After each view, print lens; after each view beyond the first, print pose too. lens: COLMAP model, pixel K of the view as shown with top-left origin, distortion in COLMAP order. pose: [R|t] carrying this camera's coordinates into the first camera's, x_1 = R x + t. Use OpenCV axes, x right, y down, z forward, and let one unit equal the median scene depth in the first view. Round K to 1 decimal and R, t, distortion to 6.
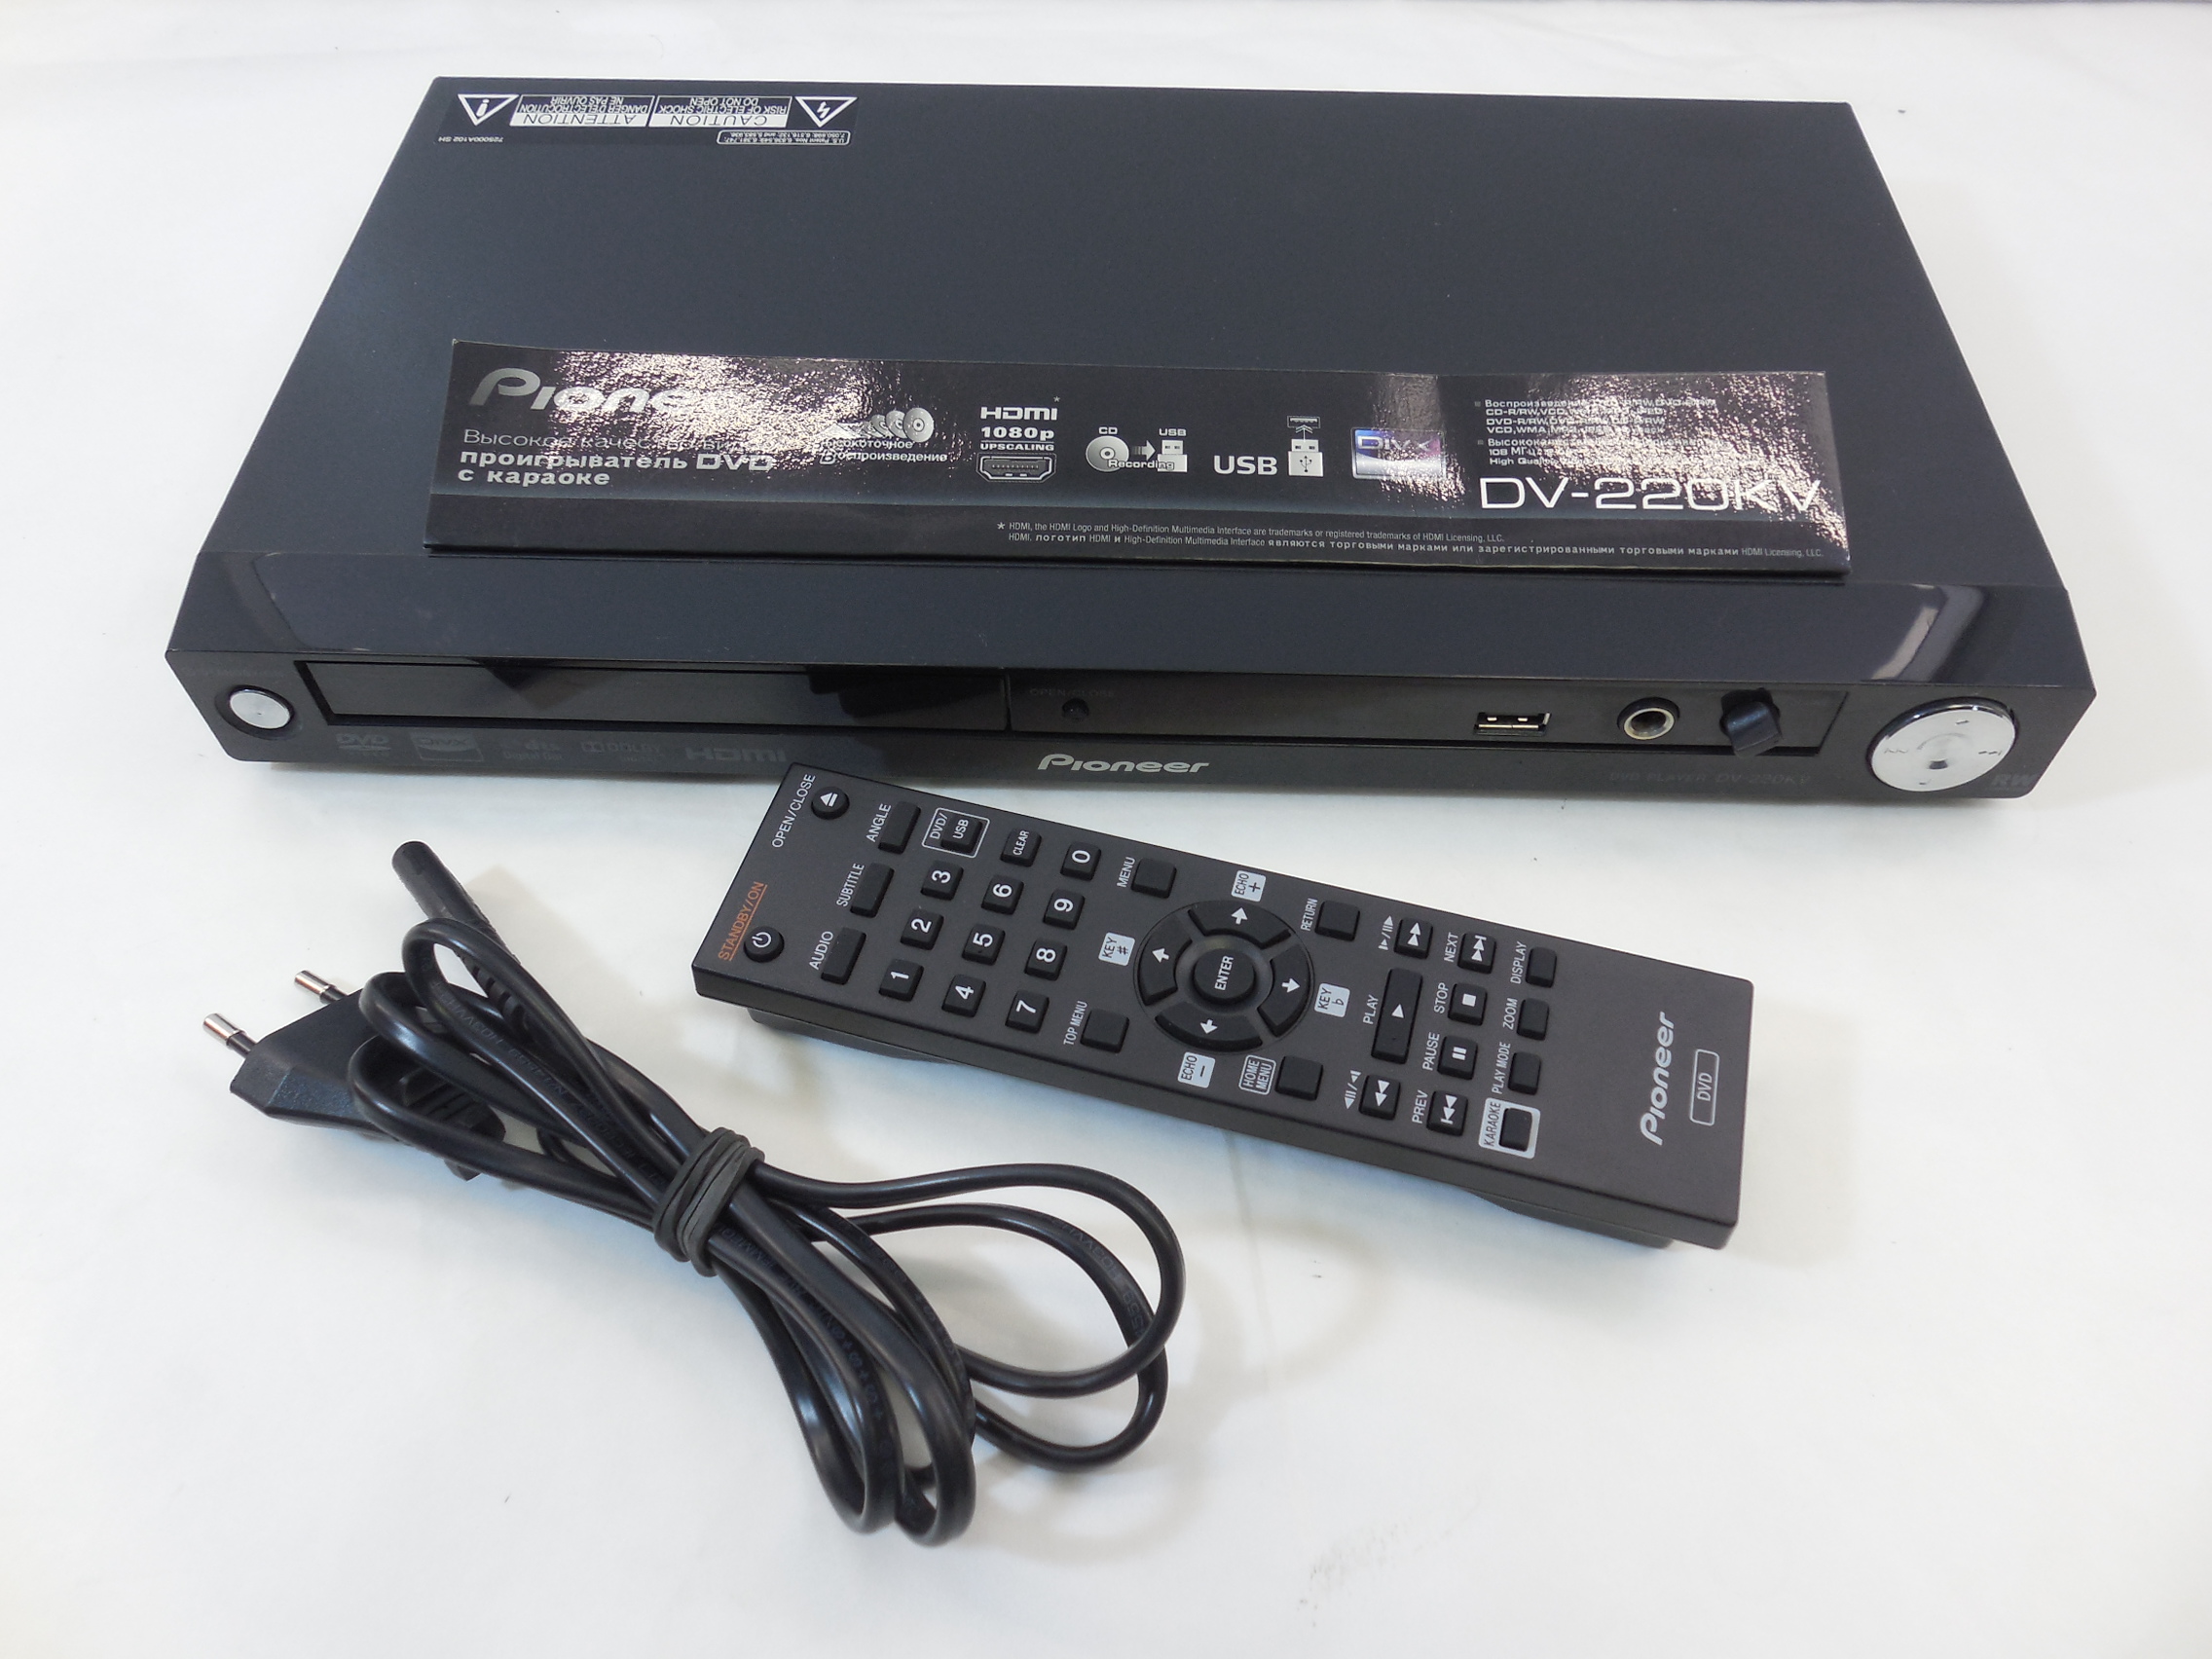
lens RADIAL K [[1678.0, 0, 1110.7], [0, 1678.0, 806.5], [0, 0, 1]] dist [-0.060670, 0.047147]
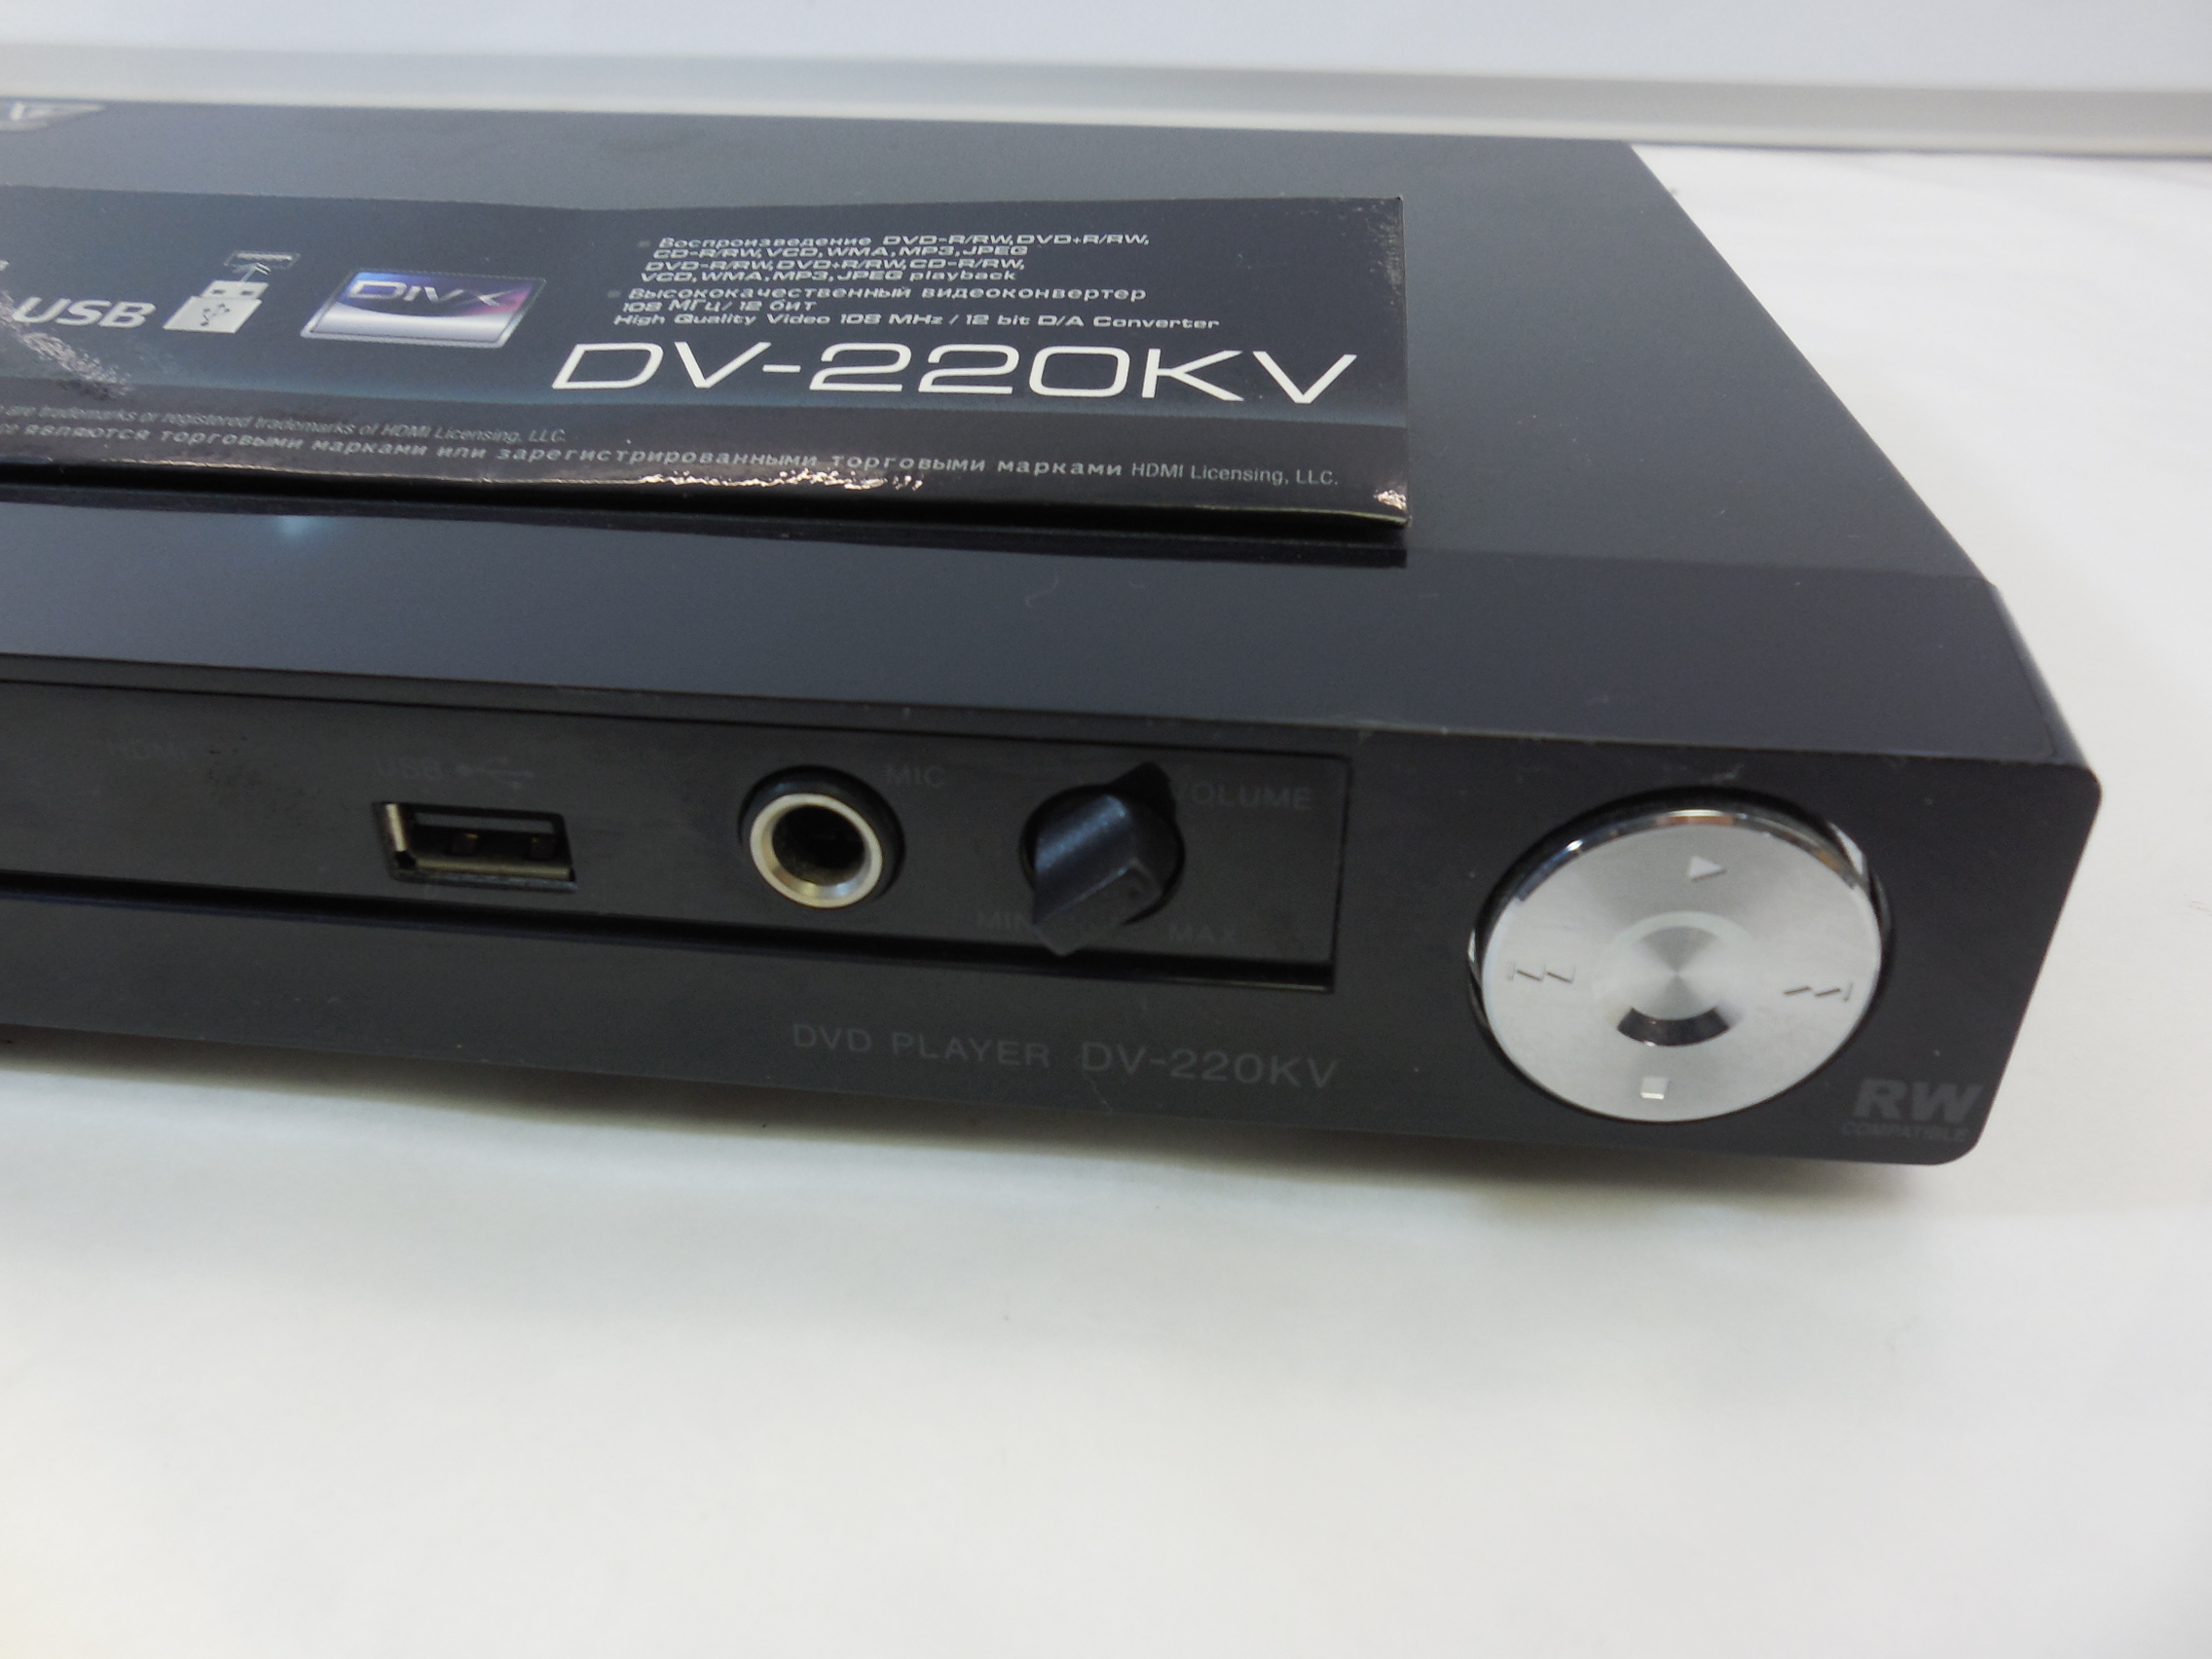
lens RADIAL K [[1678.0, 0, 1128.4], [0, 1678.0, 826.2], [0, 0, 1]] dist [-0.060670, 0.047147]
pose [[0.996974, 0.045750, -0.062840, 0.403945], [-0.065124, 0.932995, -0.353949, 0.067524], [0.042436, 0.356970, 0.933151, 0.651313]]
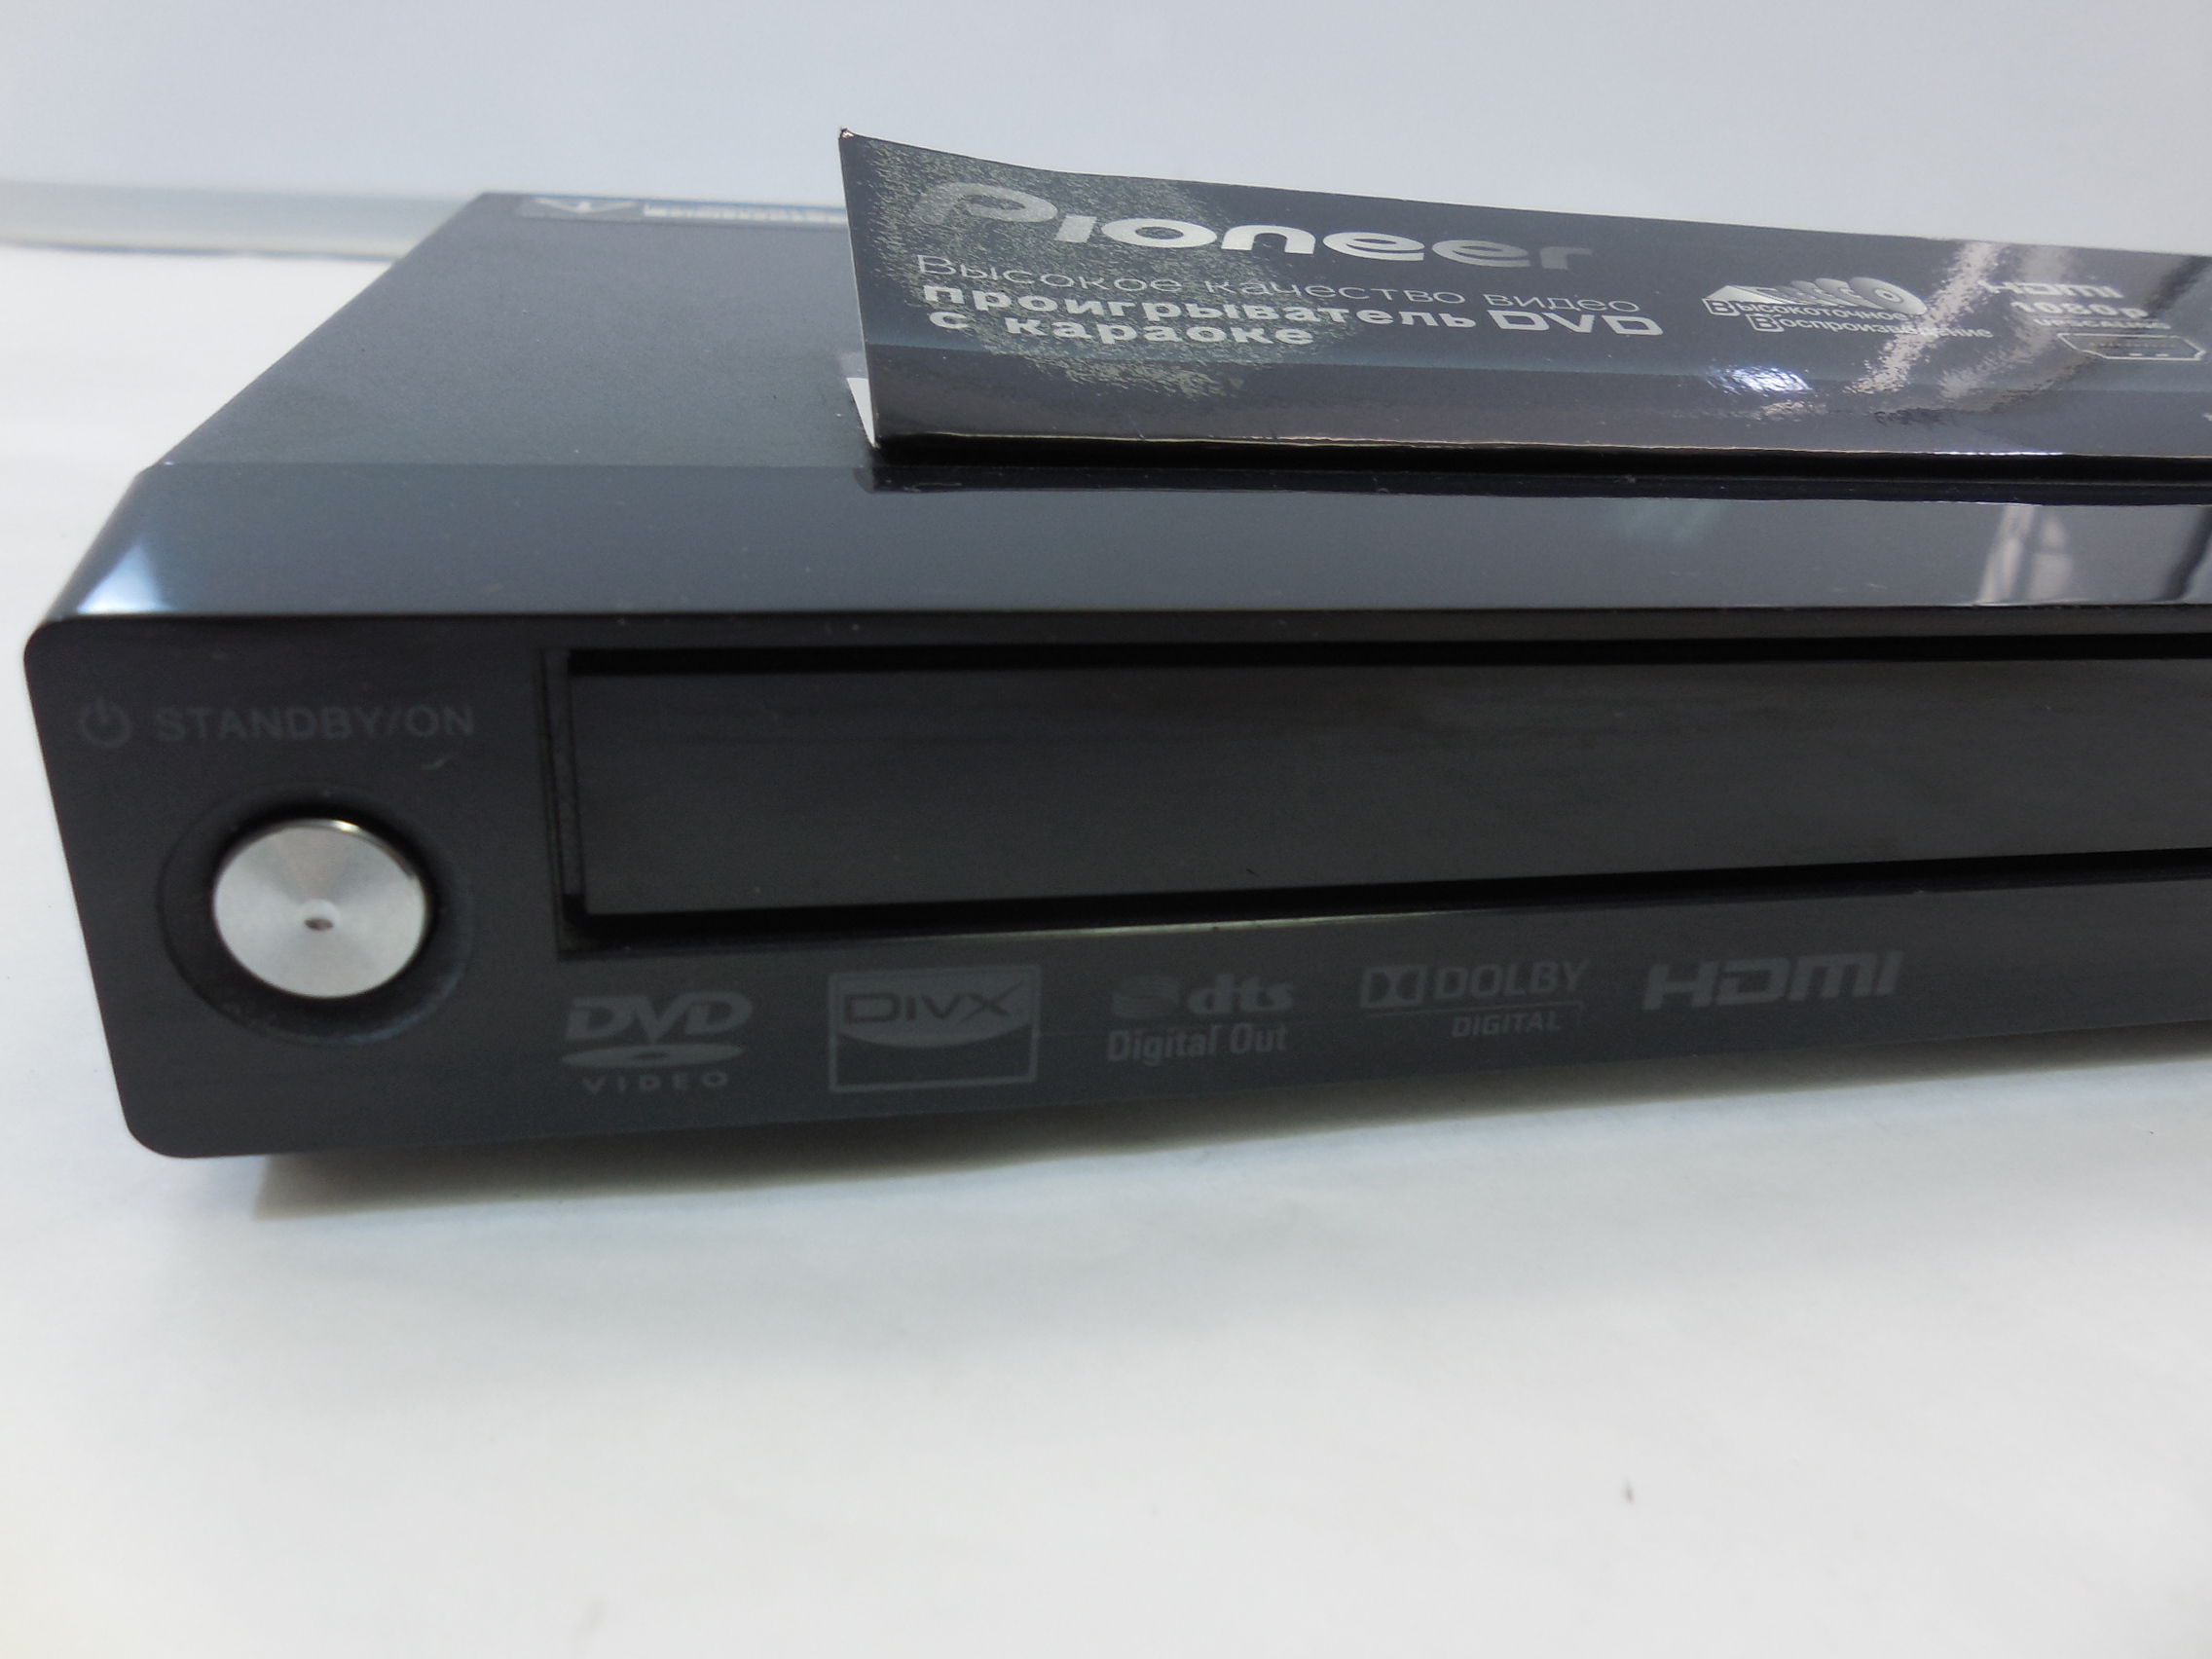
lens RADIAL K [[1678.0, 0, 1098.4], [0, 1678.0, 822.8], [0, 0, 1]] dist [-0.060670, 0.047147]
pose [[0.971368, -0.047279, 0.232830, -0.453274], [0.150113, 0.881734, -0.447225, 0.076423], [-0.184150, 0.469371, 0.863585, 0.728155]]
